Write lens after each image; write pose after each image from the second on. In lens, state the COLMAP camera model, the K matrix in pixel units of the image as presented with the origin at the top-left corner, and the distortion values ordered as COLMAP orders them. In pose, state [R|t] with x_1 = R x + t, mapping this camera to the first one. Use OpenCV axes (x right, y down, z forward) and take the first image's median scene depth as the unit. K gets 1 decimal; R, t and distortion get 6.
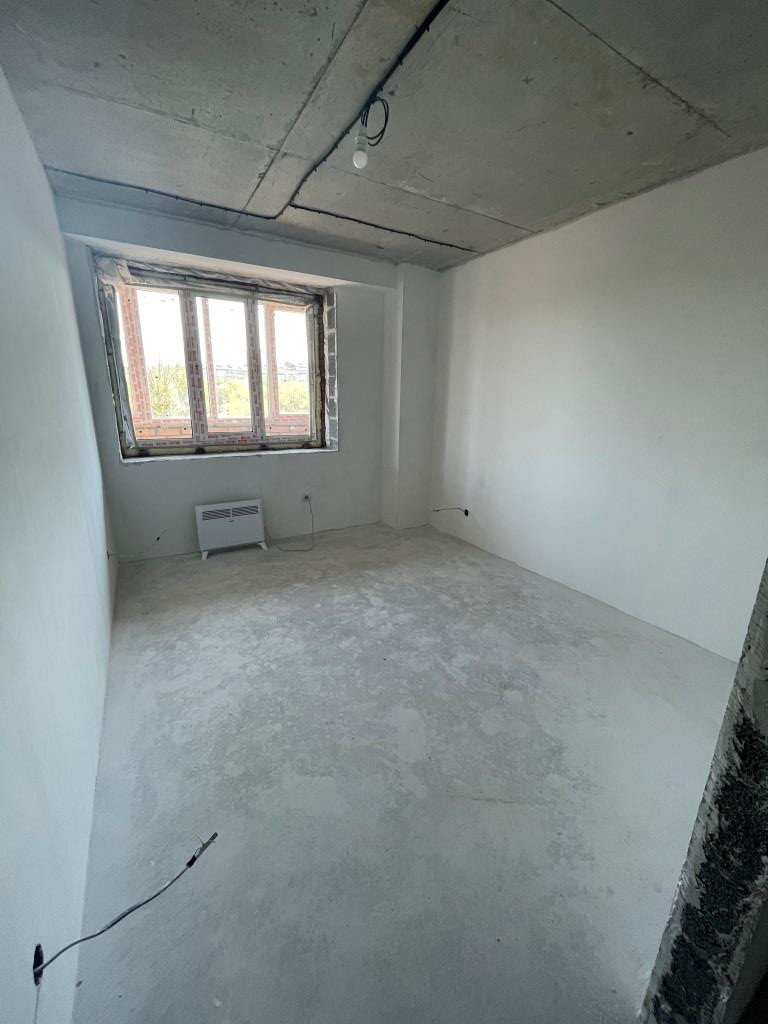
lens RADIAL K [[410.3, 0, 386.1], [0, 410.3, 512.1], [0, 0, 1]] dist [0.001431, 0.000030]
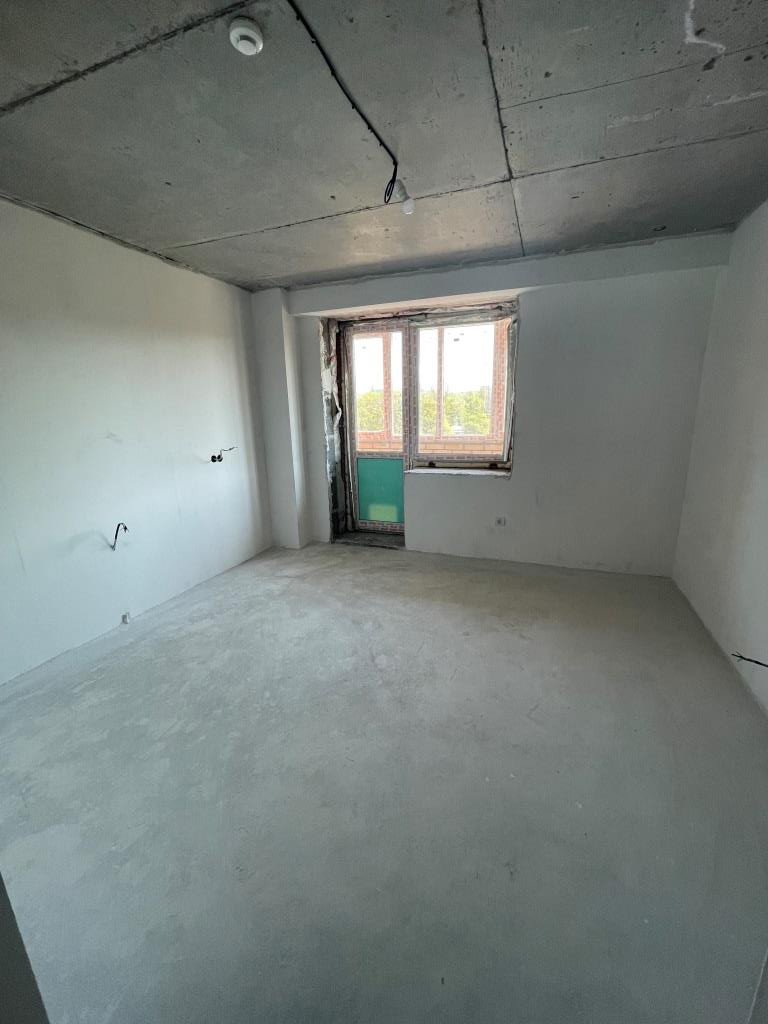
lens RADIAL K [[410.3, 0, 386.3], [0, 410.3, 512.9], [0, 0, 1]] dist [0.001431, 0.000030]
pose [[0.615364, 0.149694, -0.773899, 0.415335], [-0.177710, 0.982872, 0.048809, -0.062207], [0.767950, 0.107495, 0.631426, 0.240546]]
